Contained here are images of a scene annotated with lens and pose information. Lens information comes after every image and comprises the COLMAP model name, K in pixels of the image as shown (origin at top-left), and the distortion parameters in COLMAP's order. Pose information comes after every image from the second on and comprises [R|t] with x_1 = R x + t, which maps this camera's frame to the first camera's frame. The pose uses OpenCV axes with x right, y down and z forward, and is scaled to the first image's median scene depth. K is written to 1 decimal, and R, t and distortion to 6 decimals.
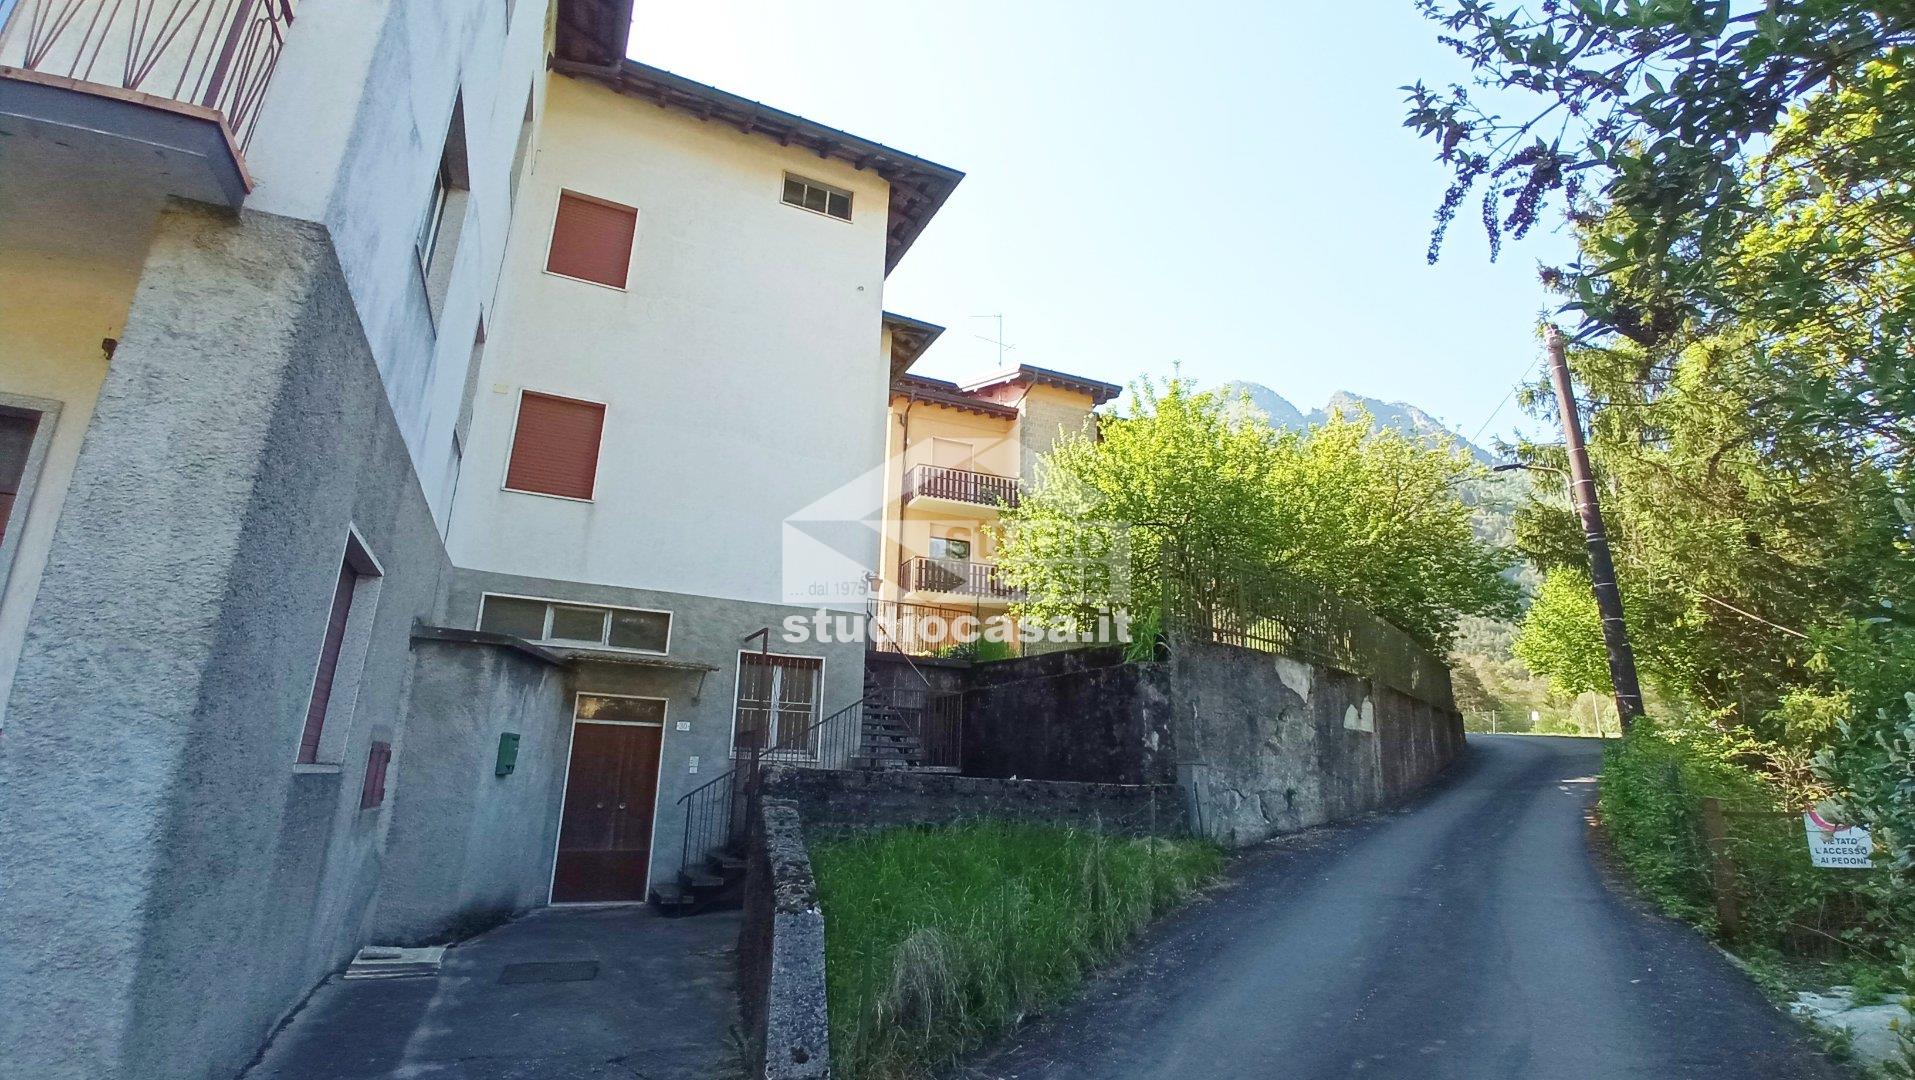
lens RADIAL K [[852.8, 0, 959.0], [0, 852.8, 537.3], [0, 0, 1]] dist [-0.065645, 0.027464]
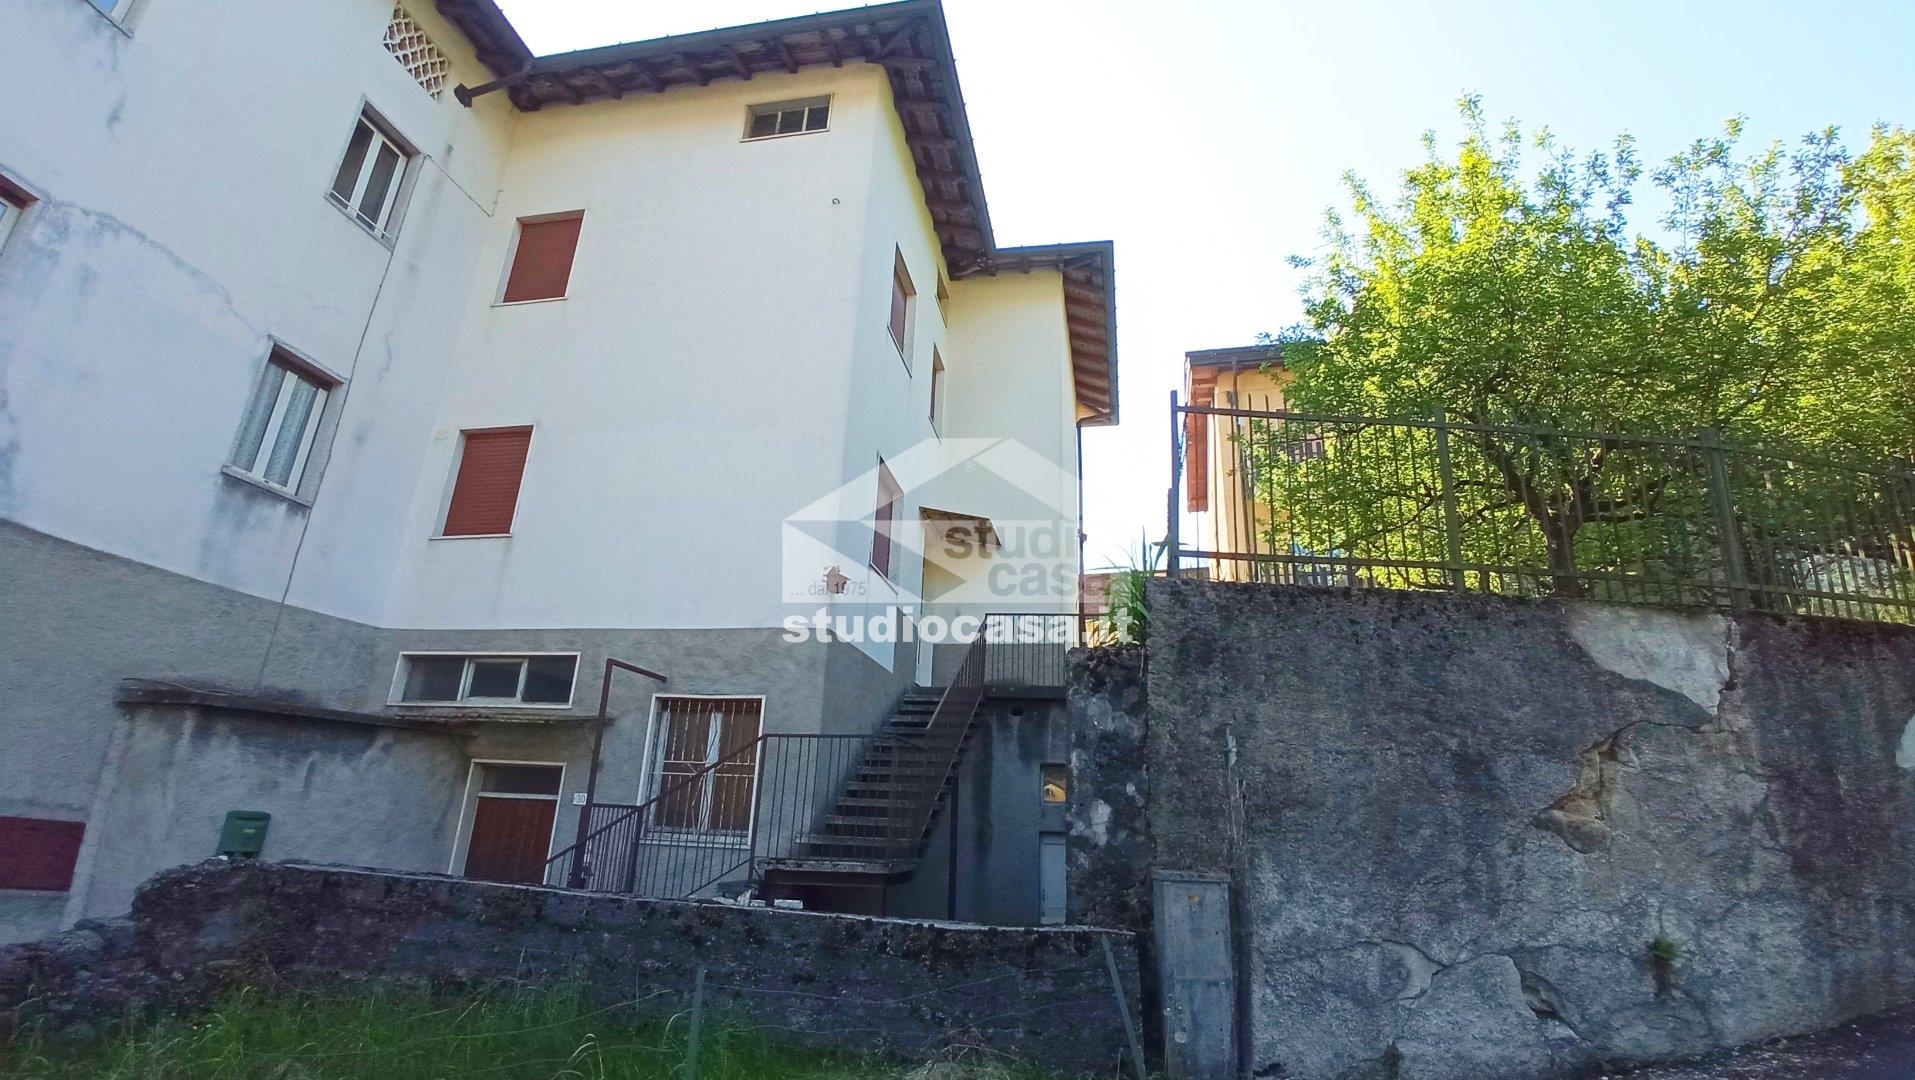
lens RADIAL K [[857.0, 0, 962.2], [0, 857.0, 527.0], [0, 0, 1]] dist [-0.029816, -0.000501]
pose [[0.801791, -0.192811, -0.565645, 0.423431], [0.148013, 0.981102, -0.124623, 0.124069], [0.578984, 0.016199, 0.815178, 0.546854]]
